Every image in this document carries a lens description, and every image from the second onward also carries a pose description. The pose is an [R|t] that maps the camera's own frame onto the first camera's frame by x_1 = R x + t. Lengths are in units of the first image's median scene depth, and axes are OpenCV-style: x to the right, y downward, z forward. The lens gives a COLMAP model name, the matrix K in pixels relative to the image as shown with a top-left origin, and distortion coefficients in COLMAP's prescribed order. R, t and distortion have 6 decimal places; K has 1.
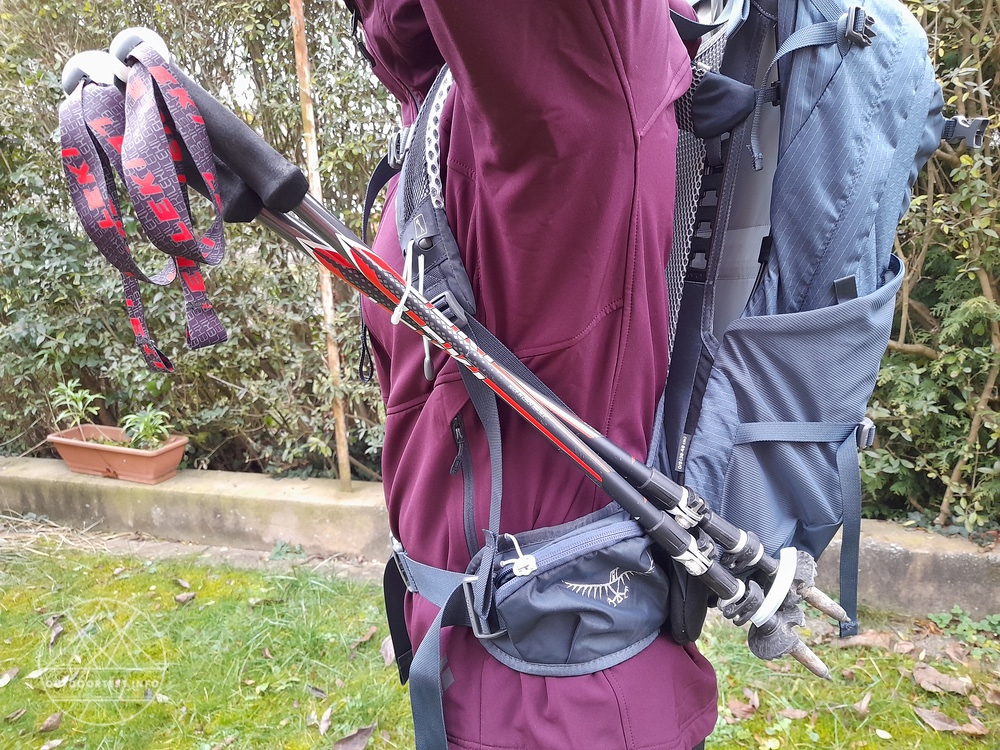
lens RADIAL K [[726.8, 0, 504.9], [0, 726.8, 369.2], [0, 0, 1]] dist [-0.012097, -0.009601]
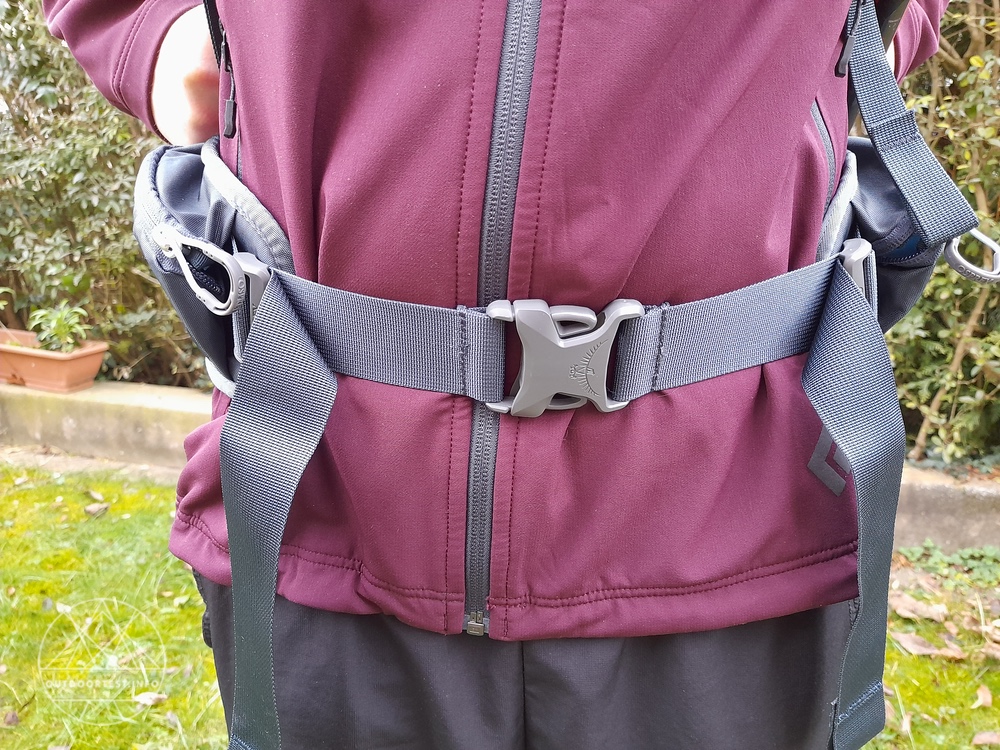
lens RADIAL K [[726.8, 0, 502.9], [0, 726.8, 385.1], [0, 0, 1]] dist [-0.012097, -0.009601]
pose [[0.995430, 0.051033, 0.080718, -0.025919], [-0.053631, 0.998100, 0.030349, 0.117286], [-0.079015, -0.034540, 0.996275, 0.085980]]
